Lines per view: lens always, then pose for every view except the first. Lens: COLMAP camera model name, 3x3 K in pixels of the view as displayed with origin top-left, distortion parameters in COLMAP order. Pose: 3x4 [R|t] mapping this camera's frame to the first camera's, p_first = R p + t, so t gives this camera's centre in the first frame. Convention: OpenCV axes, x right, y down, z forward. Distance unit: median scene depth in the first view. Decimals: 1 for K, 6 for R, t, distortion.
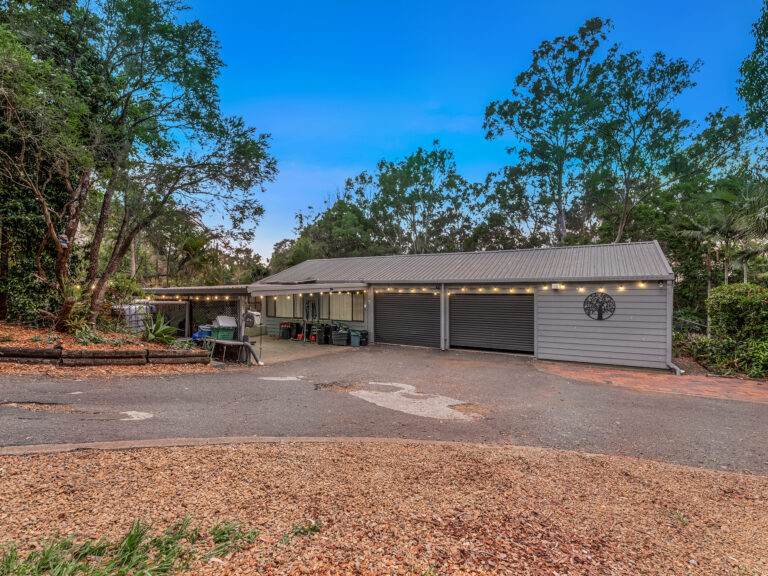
lens RADIAL K [[343.9, 0, 338.4], [0, 343.9, 288.6], [0, 0, 1]] dist [-0.000247, 0.000029]
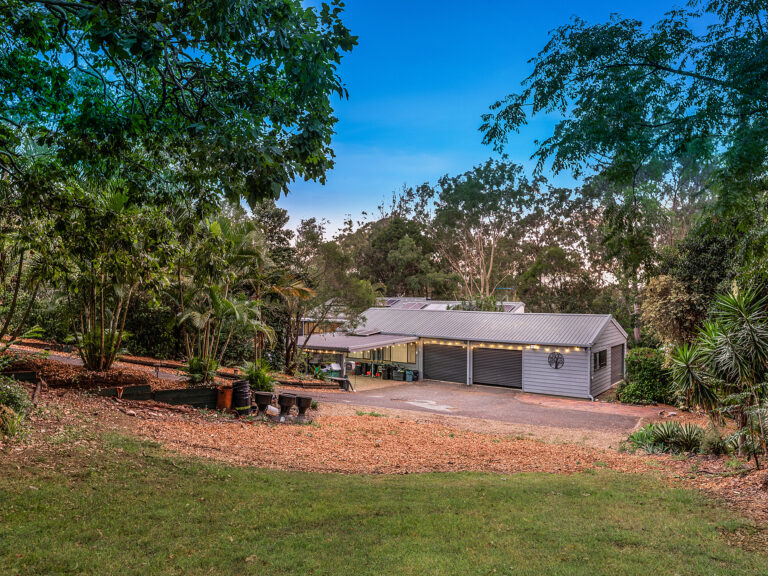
lens RADIAL K [[516.5, 0, 385.2], [0, 516.5, 288.5], [0, 0, 1]] dist [-0.000225, 0.000051]
pose [[0.999805, 0.016957, -0.010100, -0.038270], [-0.017009, 0.999843, -0.005020, -0.224400], [0.010013, 0.005191, 0.999936, -1.253023]]
